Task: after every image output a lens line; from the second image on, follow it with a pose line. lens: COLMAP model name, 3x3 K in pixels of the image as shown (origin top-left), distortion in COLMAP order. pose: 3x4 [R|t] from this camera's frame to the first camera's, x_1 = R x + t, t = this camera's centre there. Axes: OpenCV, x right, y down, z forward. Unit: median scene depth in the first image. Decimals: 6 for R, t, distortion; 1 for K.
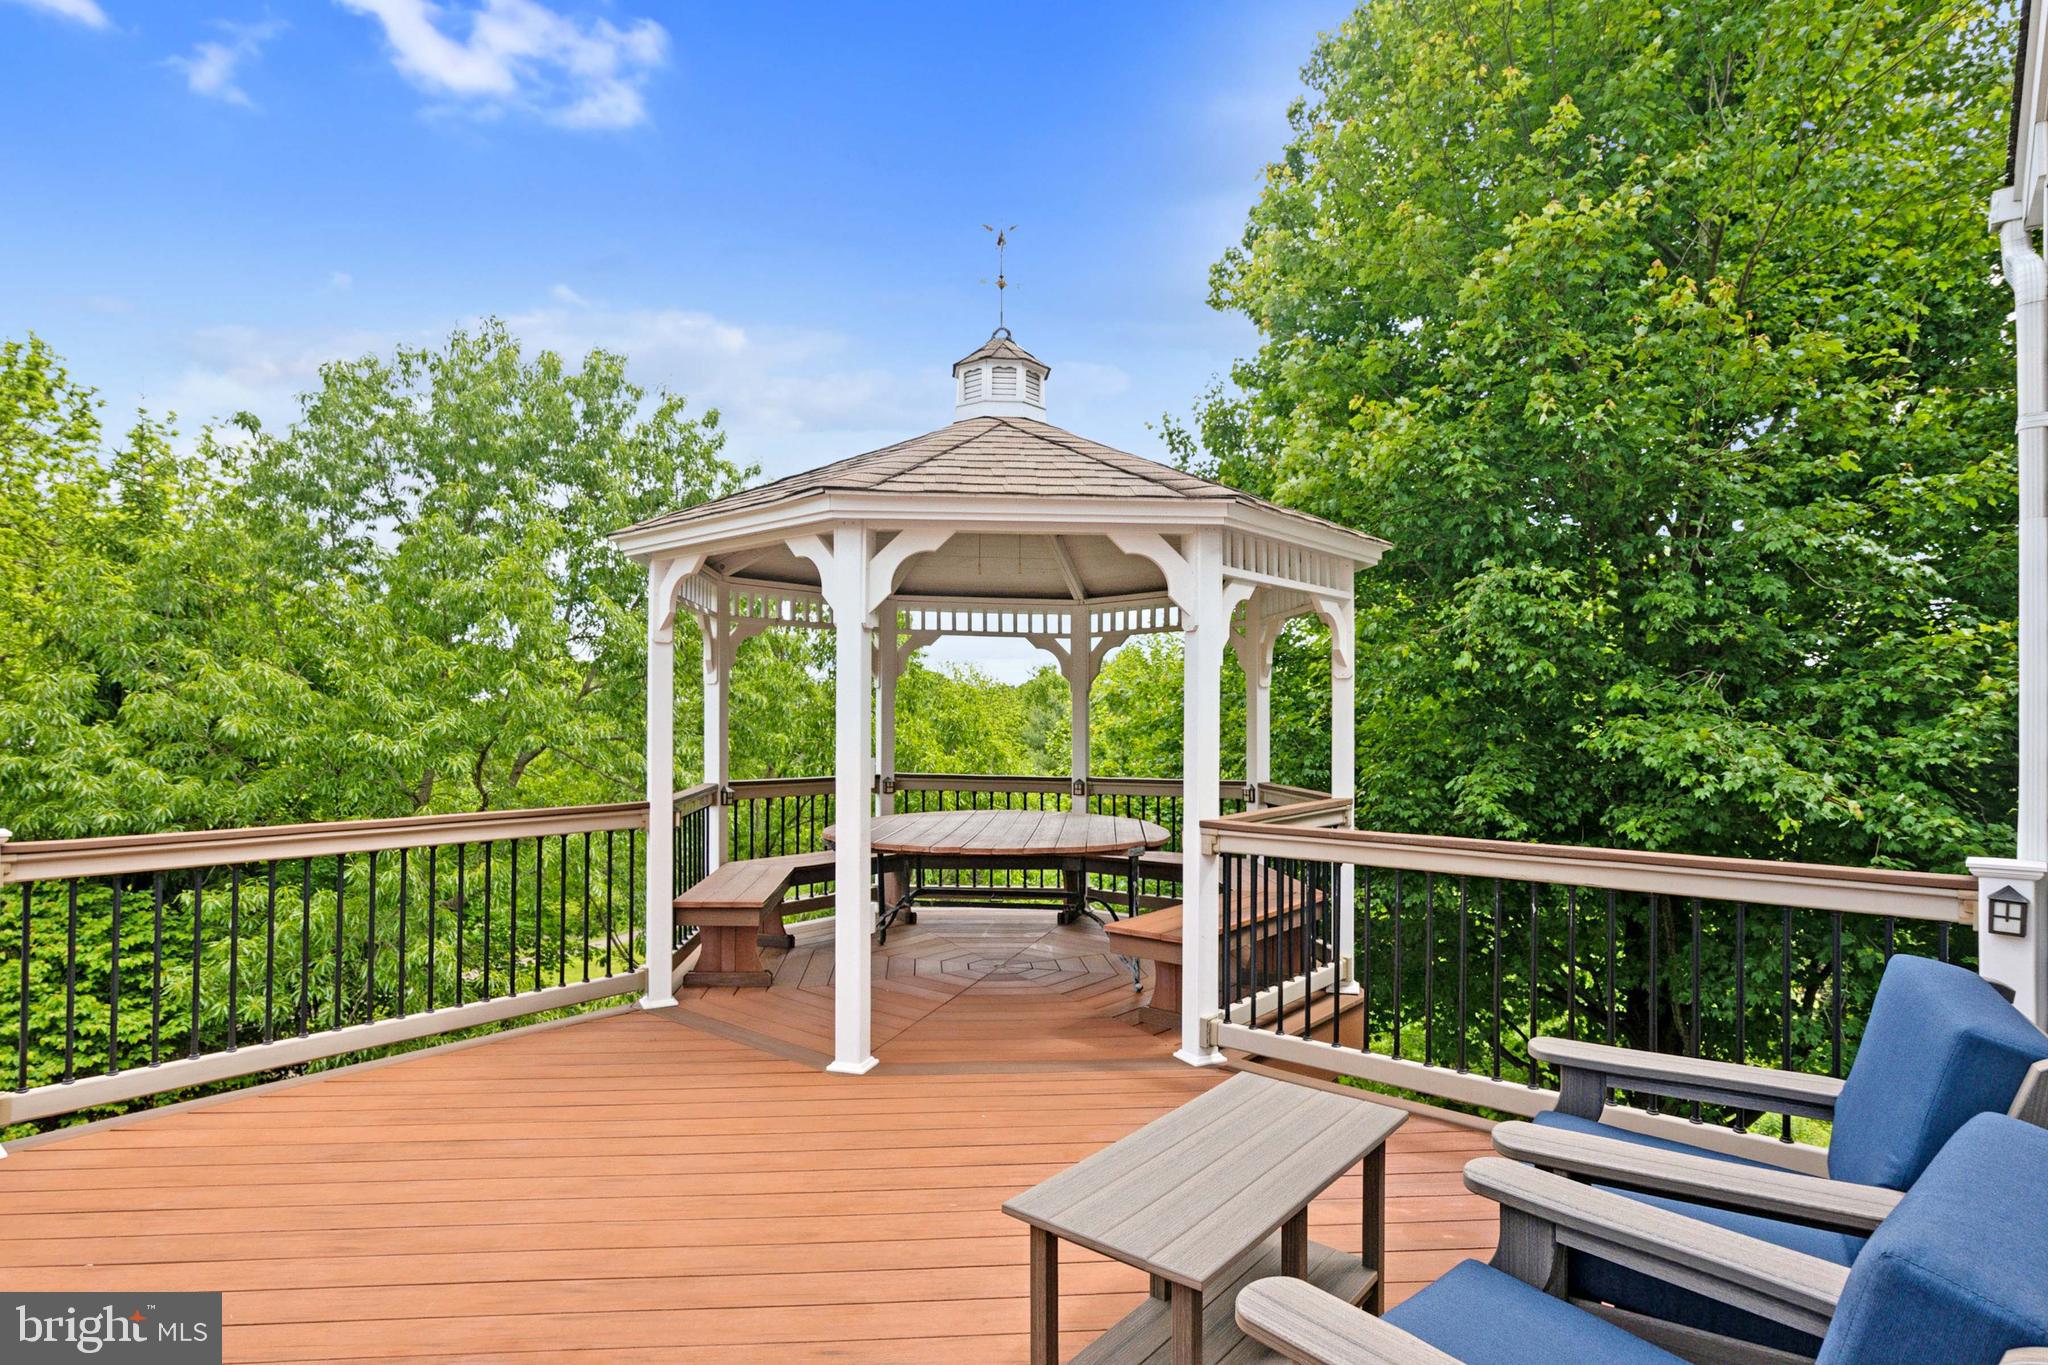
lens RADIAL K [[1030.5, 0, 1020.7], [0, 1030.5, 748.0], [0, 0, 1]] dist [-0.000870, -0.000404]
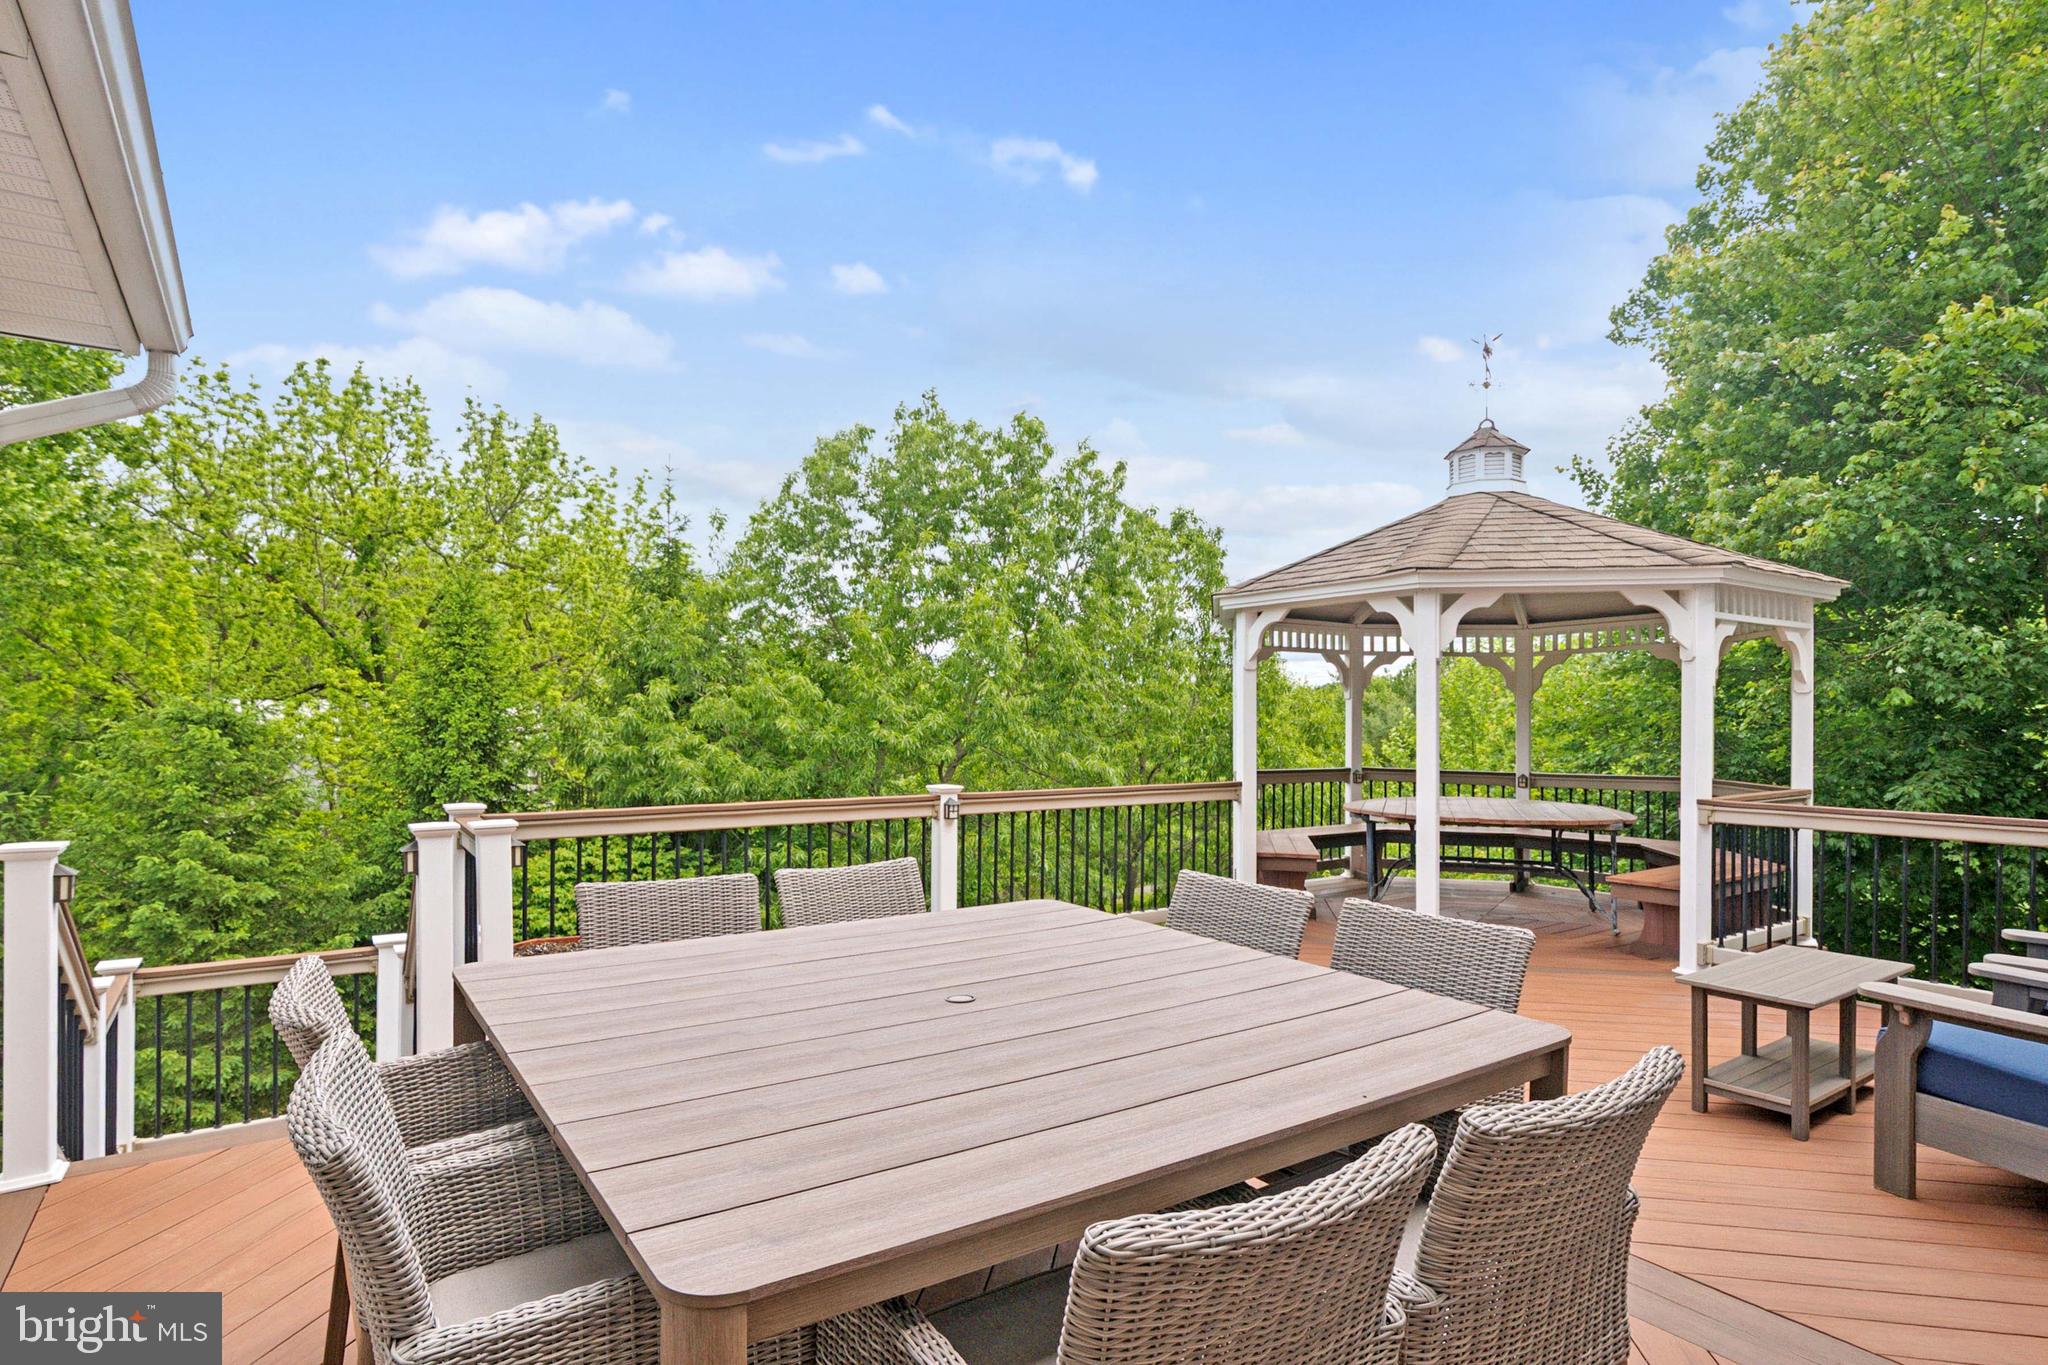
lens RADIAL K [[1030.5, 0, 1020.7], [0, 1030.5, 748.0], [0, 0, 1]] dist [-0.000870, -0.000404]
pose [[0.963813, 0.010636, -0.266367, -0.209711], [-0.011031, 0.999939, 0.000013, 0.007102], [0.266351, 0.002926, 0.963872, -0.353590]]
